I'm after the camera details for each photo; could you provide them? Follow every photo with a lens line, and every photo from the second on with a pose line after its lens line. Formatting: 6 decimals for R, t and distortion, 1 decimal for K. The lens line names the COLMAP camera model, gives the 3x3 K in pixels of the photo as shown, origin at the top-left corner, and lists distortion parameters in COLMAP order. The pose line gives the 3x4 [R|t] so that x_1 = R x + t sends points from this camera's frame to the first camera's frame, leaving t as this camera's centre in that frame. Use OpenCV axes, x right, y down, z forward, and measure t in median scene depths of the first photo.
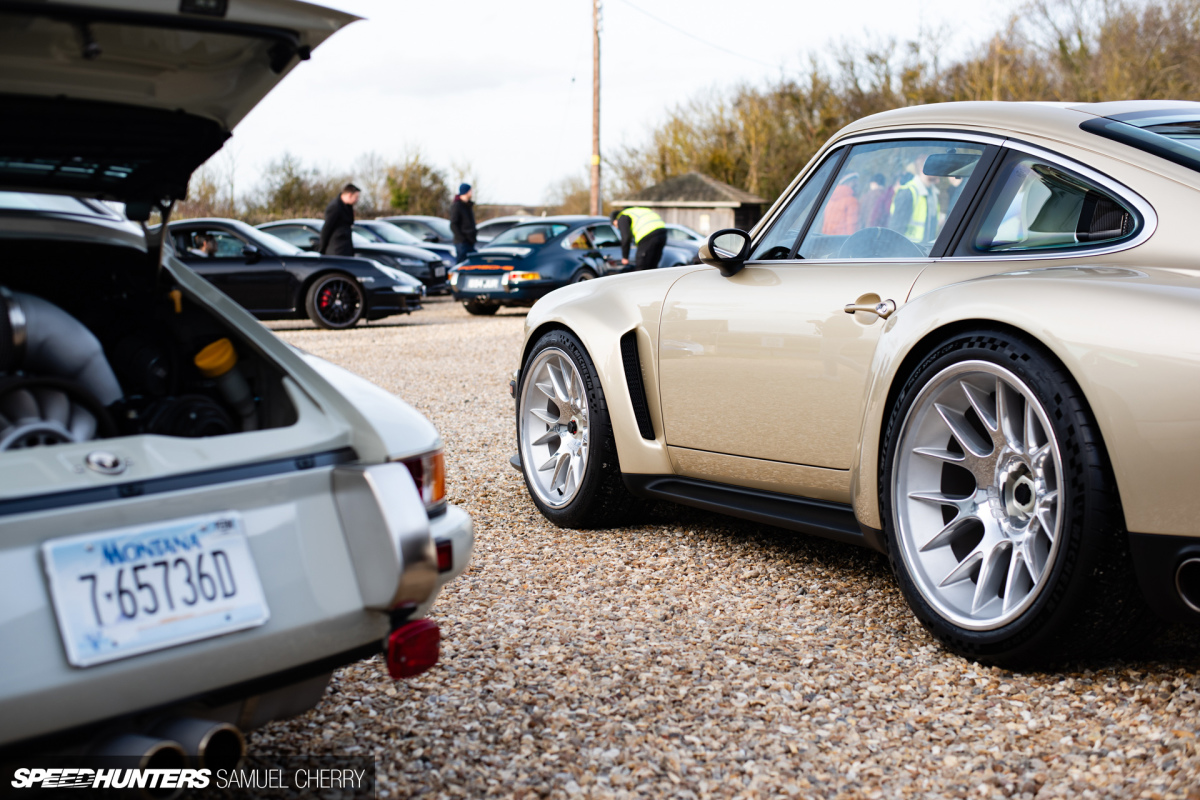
lens RADIAL K [[1722.8, 0, 603.3], [0, 1722.8, 388.1], [0, 0, 1]] dist [-0.063711, 0.000000]
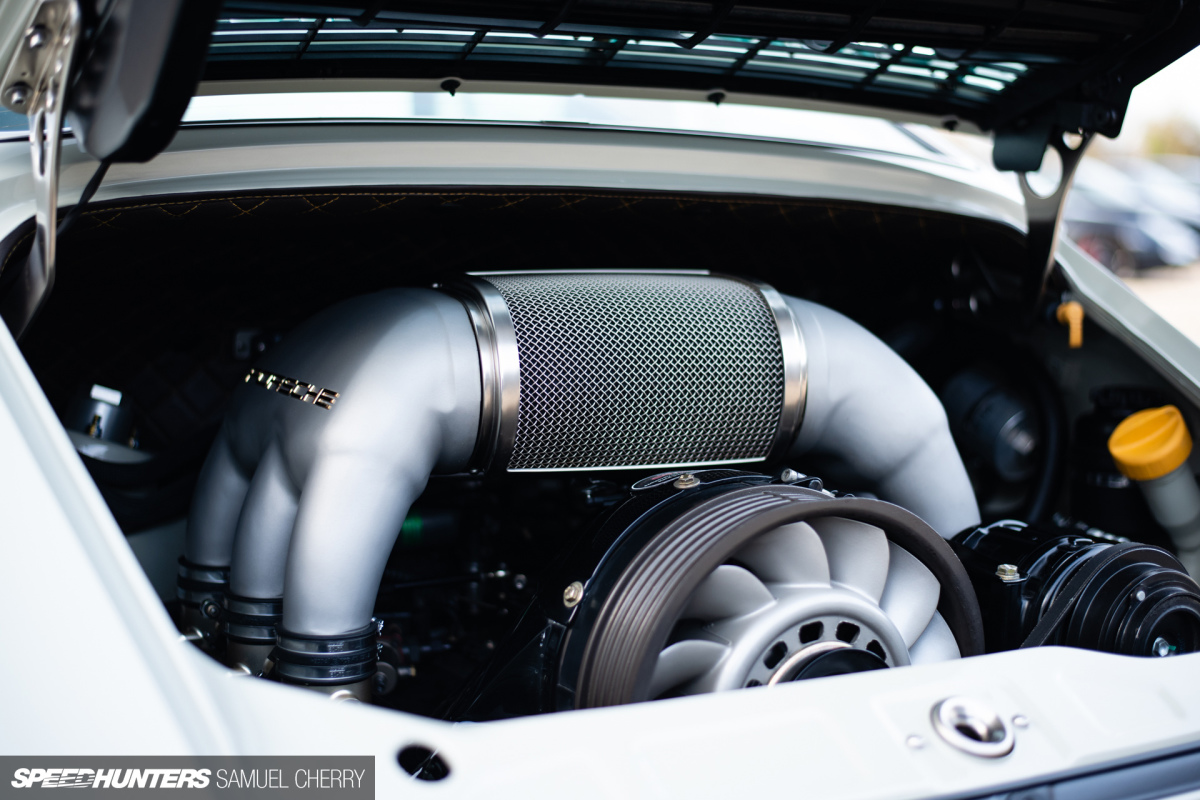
lens RADIAL K [[1722.8, 0, 603.0], [0, 1722.8, 399.2], [0, 0, 1]] dist [-0.063711, 0.000000]
pose [[0.911651, 0.077691, -0.403555, -0.195235], [-0.065938, 0.996898, 0.042962, -0.048212], [0.405642, -0.012557, 0.913946, 0.532345]]
